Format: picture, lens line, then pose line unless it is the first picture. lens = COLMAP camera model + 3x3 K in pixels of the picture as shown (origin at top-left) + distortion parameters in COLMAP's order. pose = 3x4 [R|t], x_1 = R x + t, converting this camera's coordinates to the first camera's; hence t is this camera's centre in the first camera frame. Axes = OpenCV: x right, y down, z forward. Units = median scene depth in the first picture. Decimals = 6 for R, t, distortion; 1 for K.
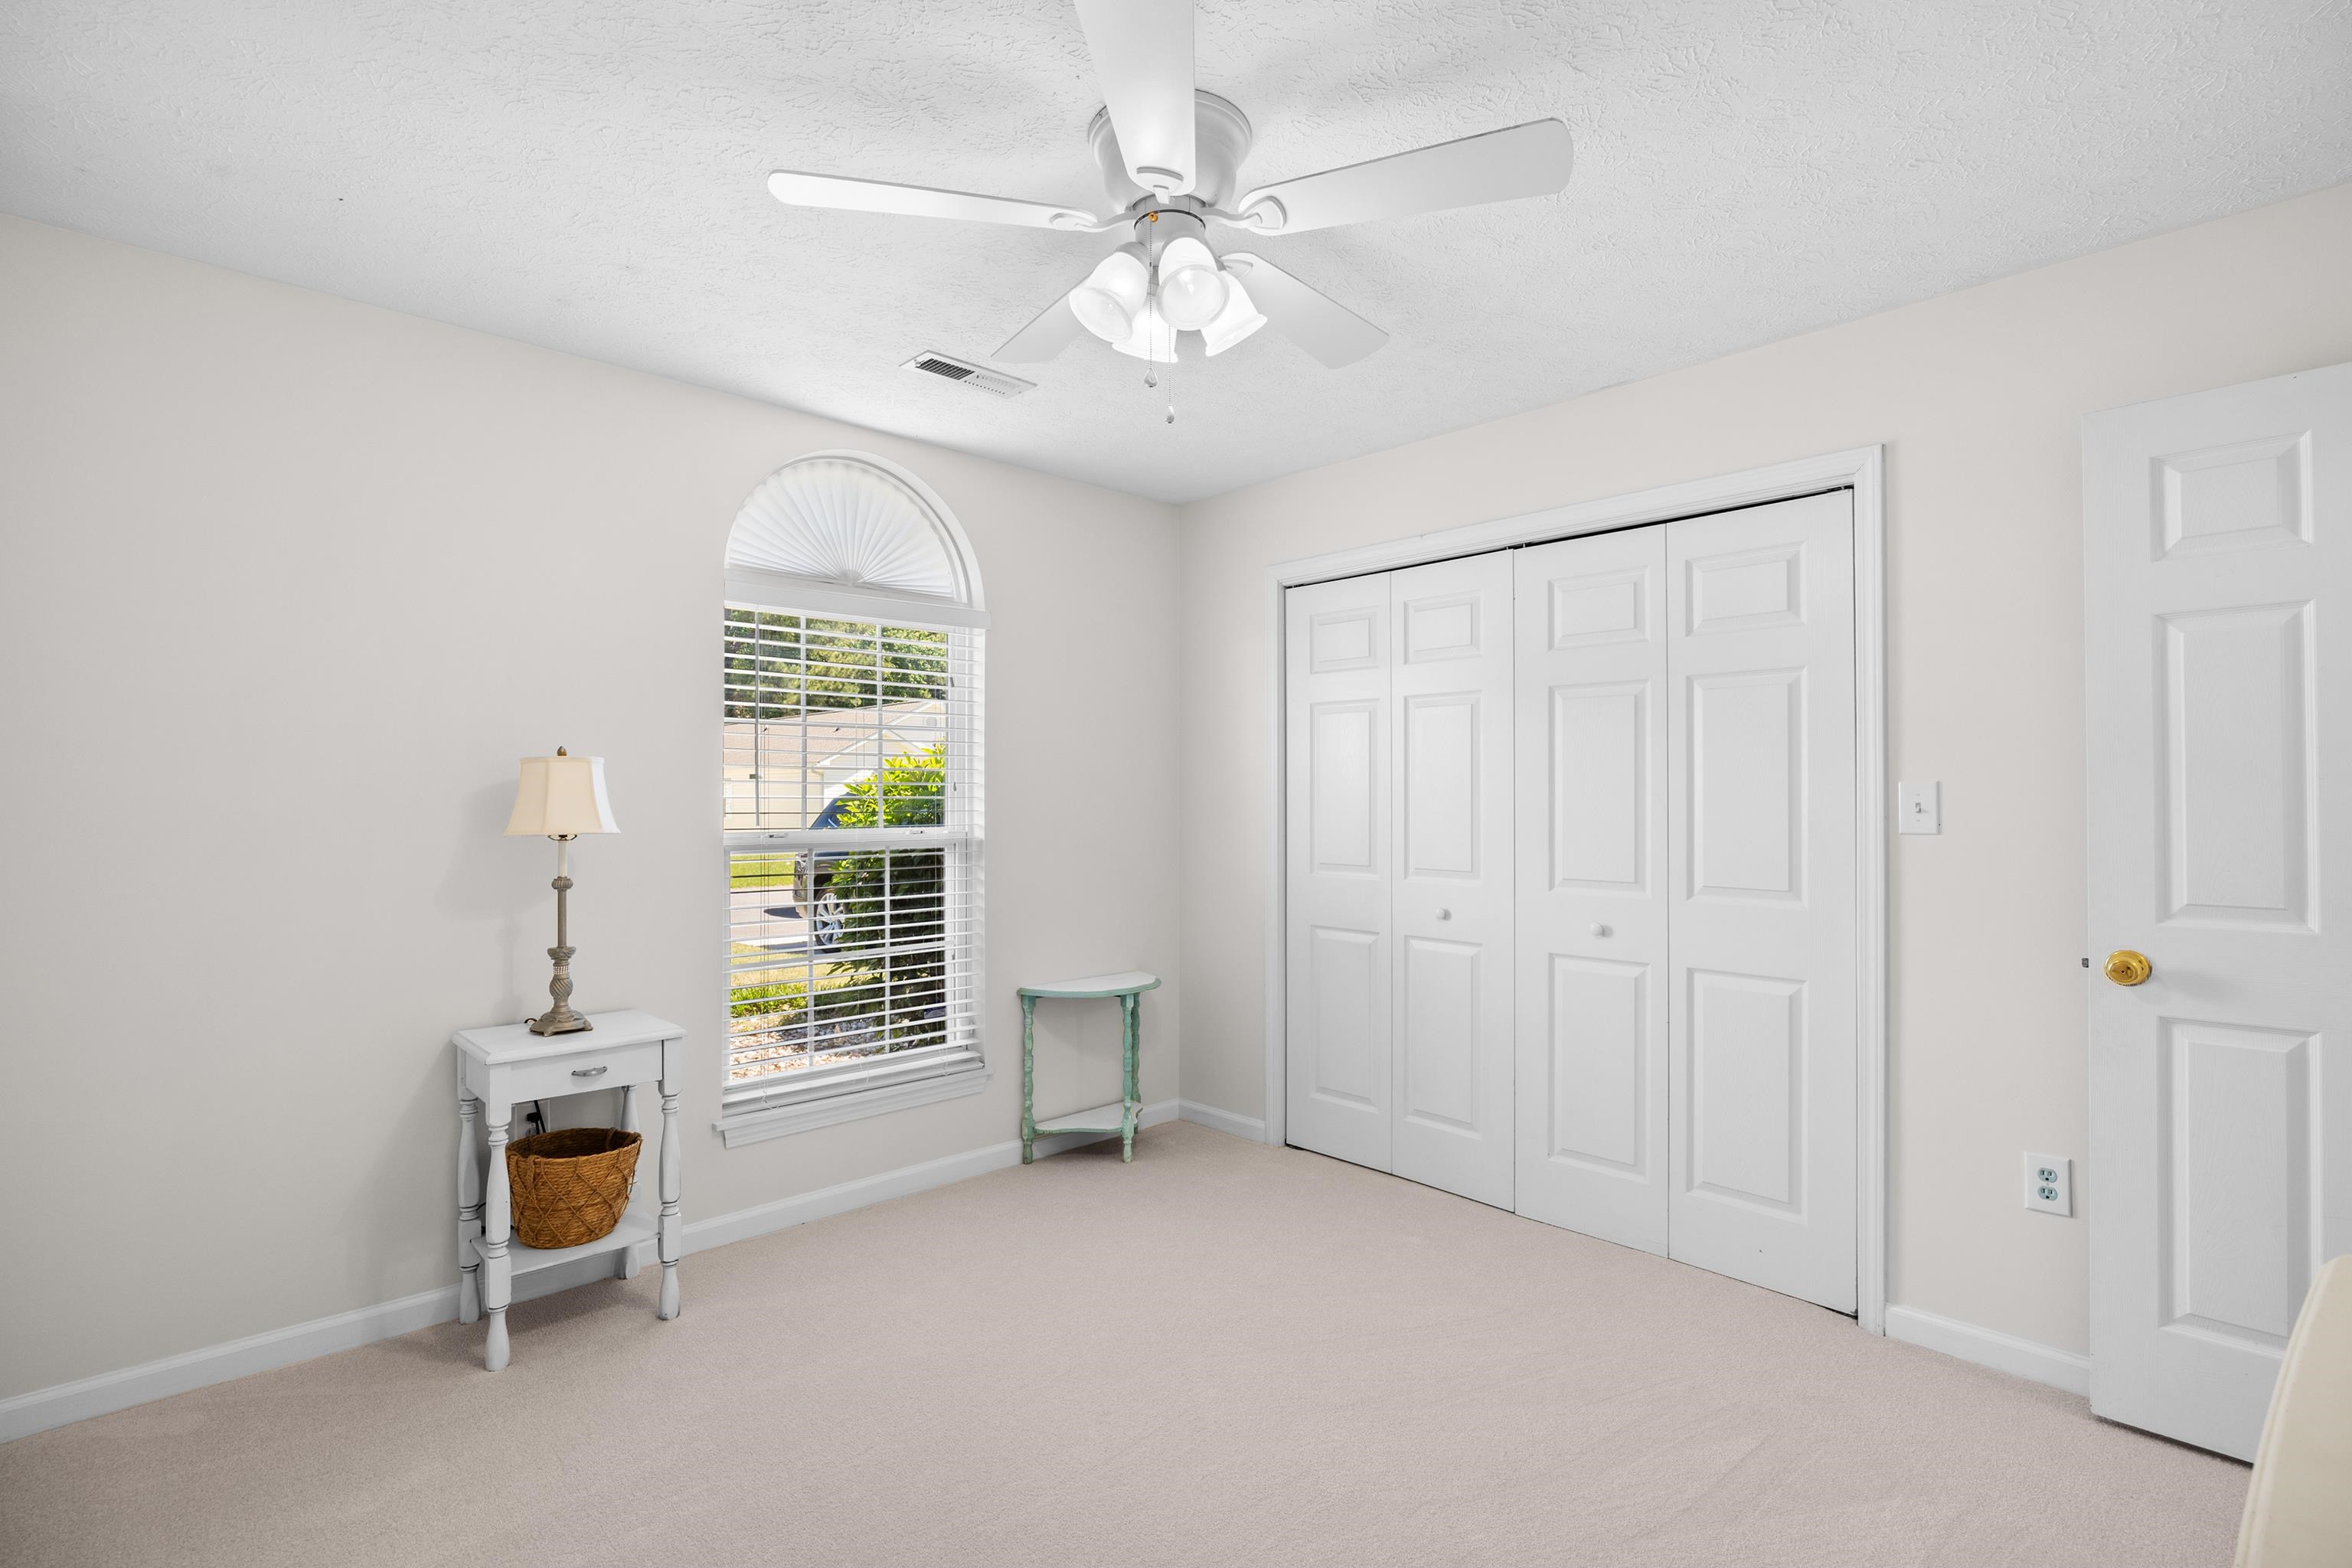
lens RADIAL K [[1104.1, 0, 1176.0], [0, 1104.1, 784.0], [0, 0, 1]] dist [-0.003451, 0.000254]
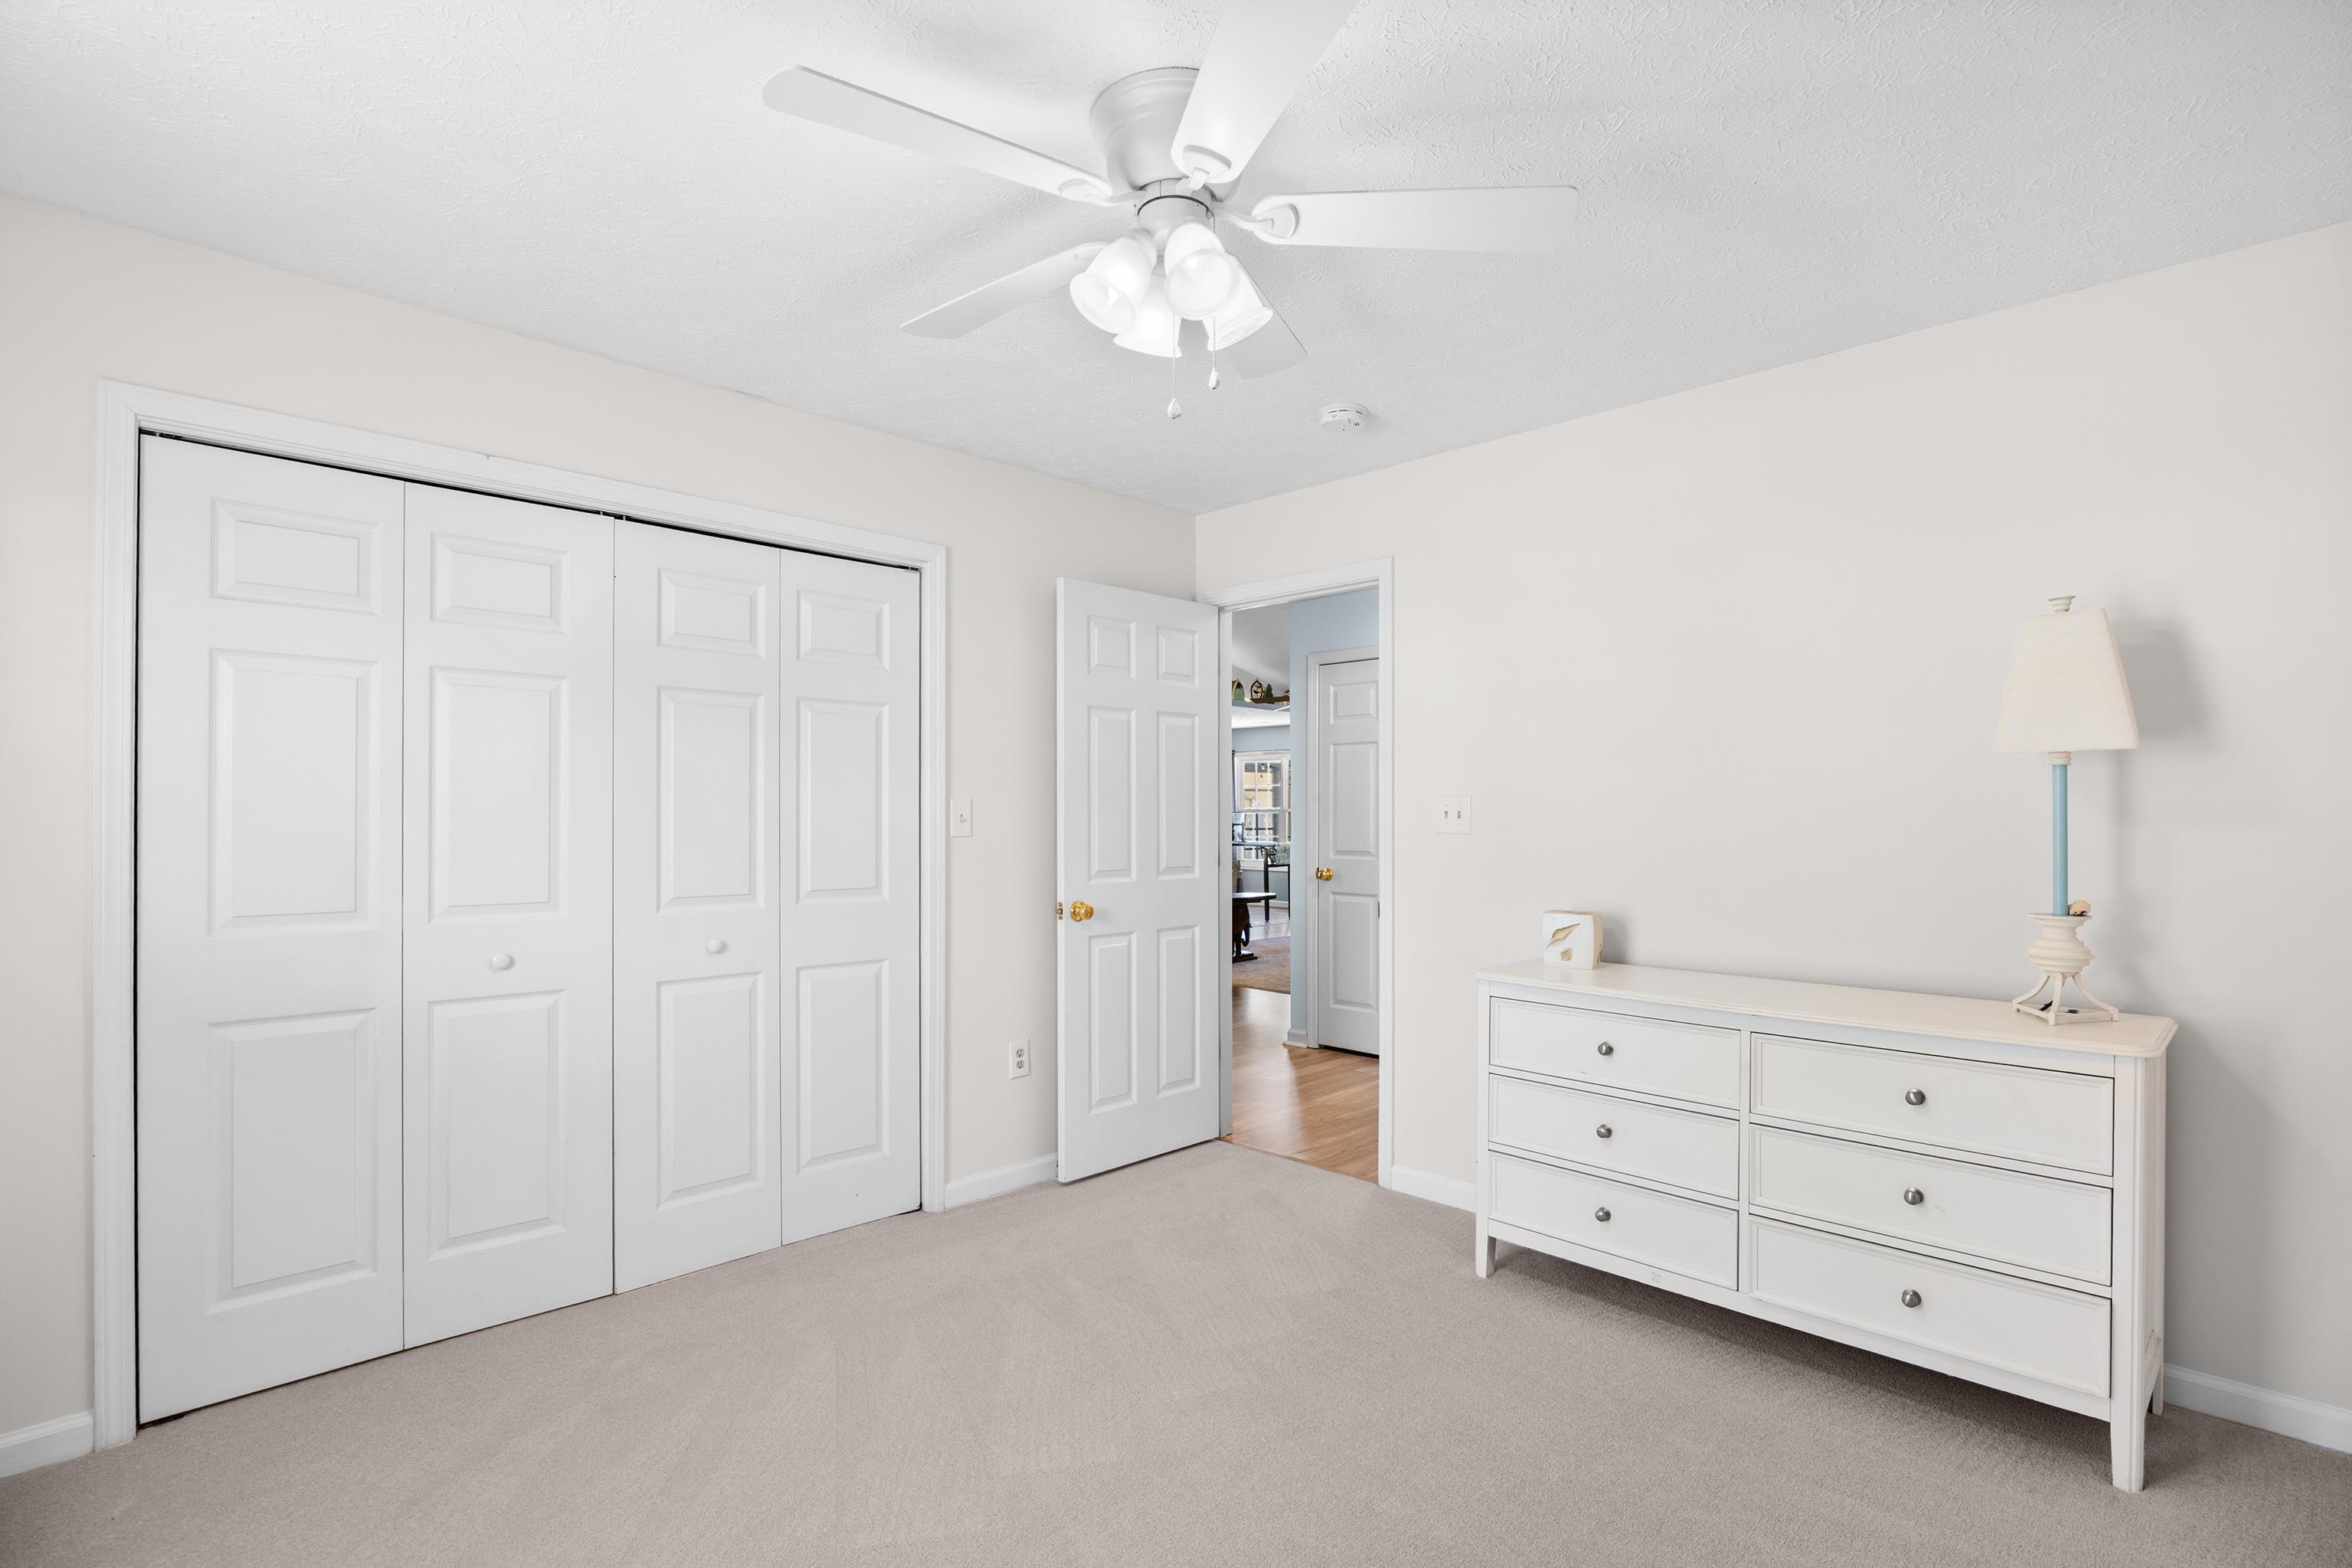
lens RADIAL K [[1095.8, 0, 1170.6], [0, 1095.8, 810.9], [0, 0, 1]] dist [-0.016355, 0.000489]
pose [[-0.015285, -0.002717, 0.999879, -0.612948], [-0.017476, 0.999844, 0.002450, 0.004175], [-0.999730, -0.017437, -0.015330, 0.657852]]
